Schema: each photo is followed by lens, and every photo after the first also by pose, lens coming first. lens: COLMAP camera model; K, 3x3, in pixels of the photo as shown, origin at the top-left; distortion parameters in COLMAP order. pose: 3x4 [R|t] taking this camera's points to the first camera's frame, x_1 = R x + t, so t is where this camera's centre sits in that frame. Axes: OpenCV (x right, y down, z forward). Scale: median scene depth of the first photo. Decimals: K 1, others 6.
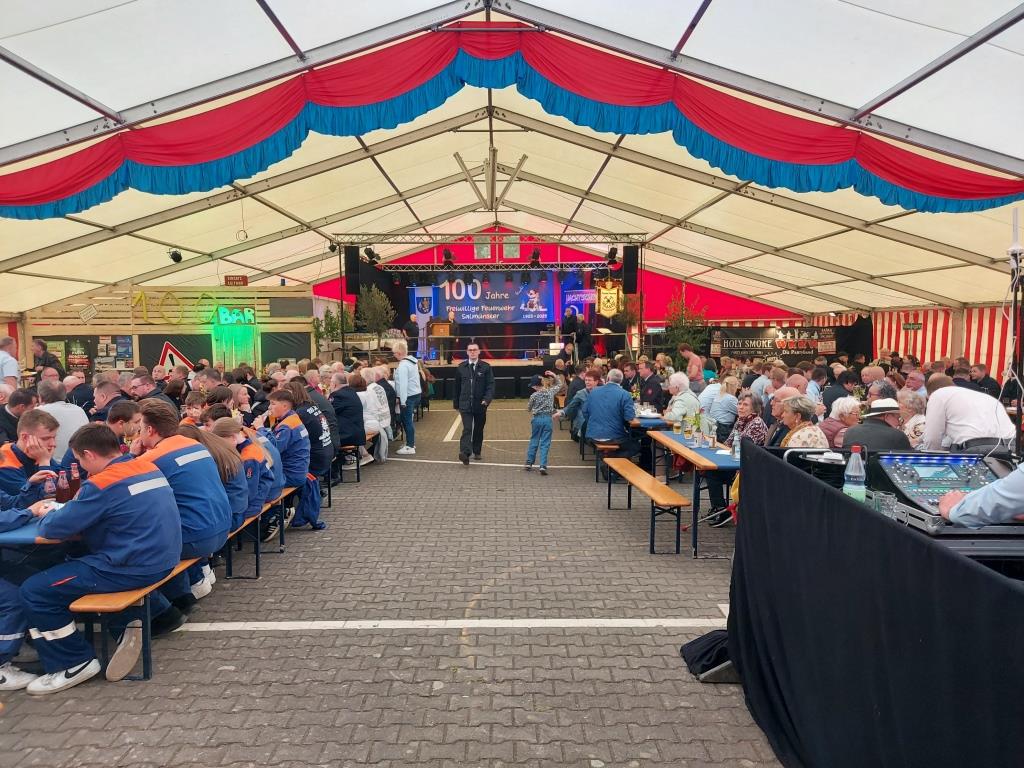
lens RADIAL K [[753.4, 0, 508.5], [0, 753.4, 389.2], [0, 0, 1]] dist [0.056974, -0.041333]
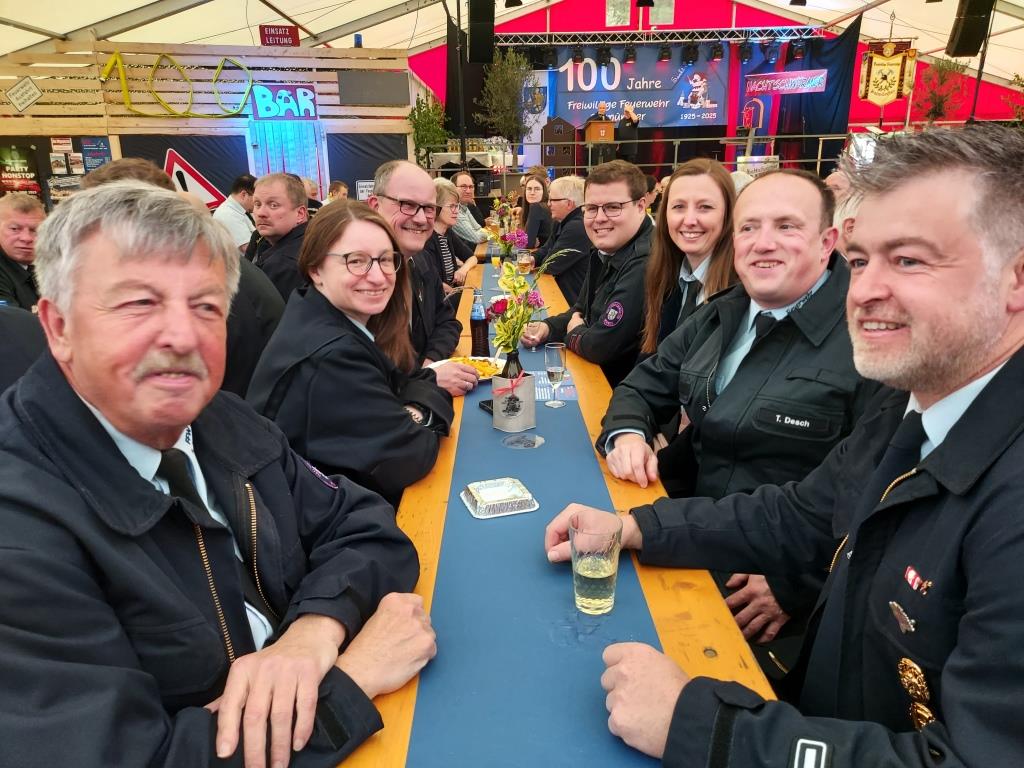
lens RADIAL K [[753.4, 0, 508.5], [0, 753.4, 389.2], [0, 0, 1]] dist [0.056974, -0.041333]
pose [[0.999989, -0.004509, -0.001056, -0.163921], [0.004630, 0.975916, 0.218095, -0.008559], [0.000047, -0.218098, 0.975927, 0.337363]]
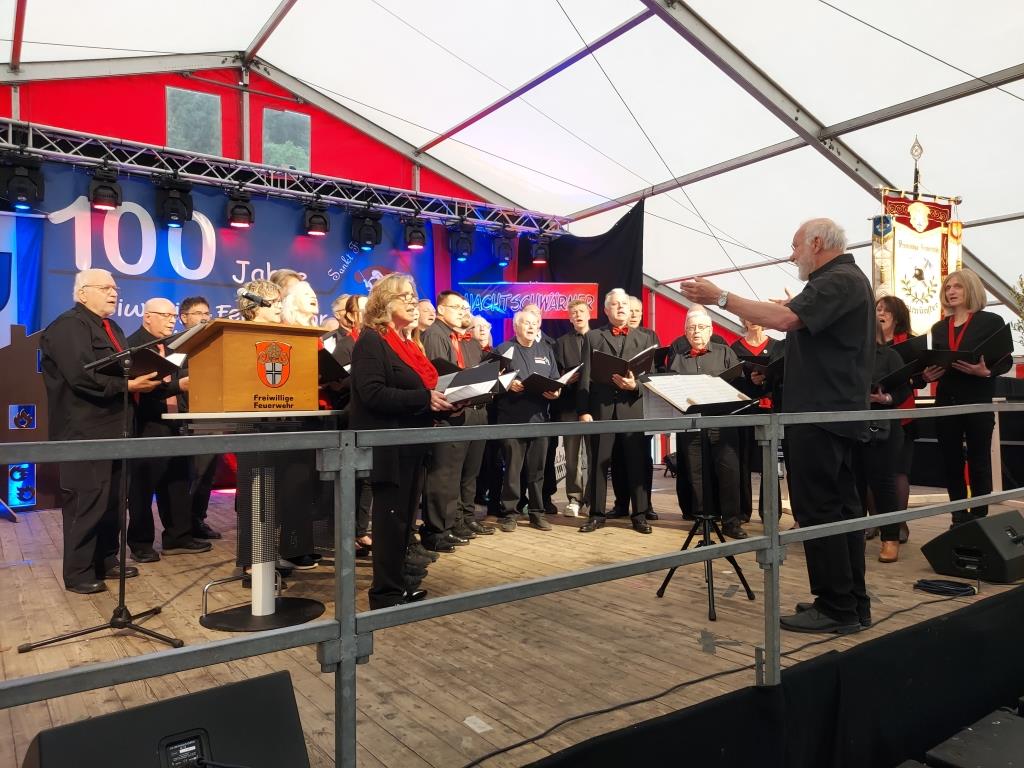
lens RADIAL K [[753.4, 0, 508.5], [0, 753.4, 389.2], [0, 0, 1]] dist [0.056974, -0.041333]
pose [[0.821581, 0.012072, 0.569964, -0.132625], [0.040918, 0.995949, -0.080076, -0.060152], [-0.568621, 0.089111, 0.817759, 0.841185]]
